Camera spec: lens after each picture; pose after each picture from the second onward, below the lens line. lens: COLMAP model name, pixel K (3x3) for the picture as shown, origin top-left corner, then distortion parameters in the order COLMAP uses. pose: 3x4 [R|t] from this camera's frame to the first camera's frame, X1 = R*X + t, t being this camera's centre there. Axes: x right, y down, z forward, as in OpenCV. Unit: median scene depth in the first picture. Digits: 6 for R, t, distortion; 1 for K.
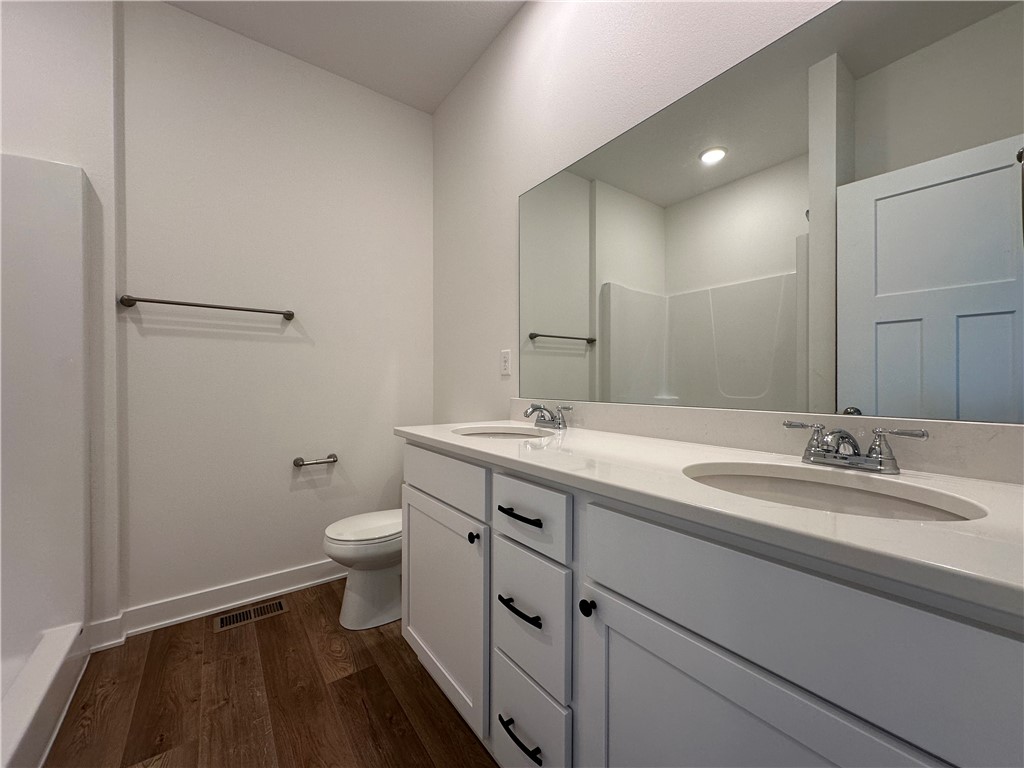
lens RADIAL K [[406.0, 0, 510.2], [0, 406.0, 381.6], [0, 0, 1]] dist [-0.002939, 0.000618]
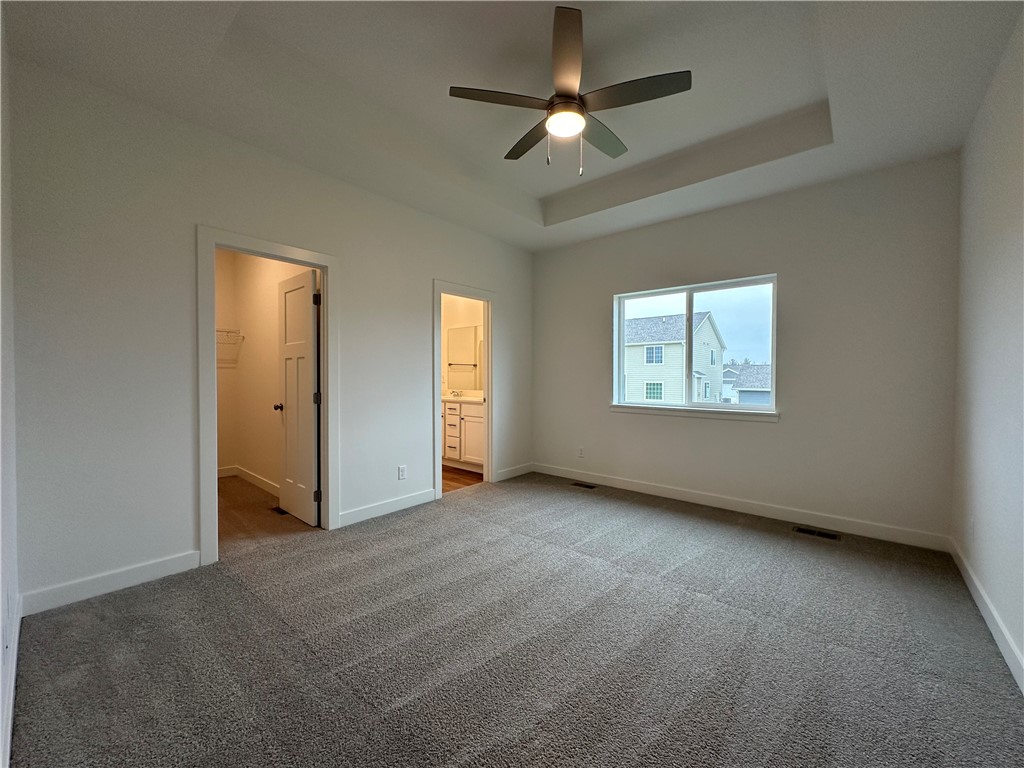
lens RADIAL K [[406.0, 0, 511.1], [0, 406.0, 378.1], [0, 0, 1]] dist [-0.002939, 0.000618]
pose [[0.976597, -0.014265, 0.214602, -0.206043], [0.011876, 0.999852, 0.012416, -0.092770], [-0.214748, -0.009577, 0.976623, -2.580389]]
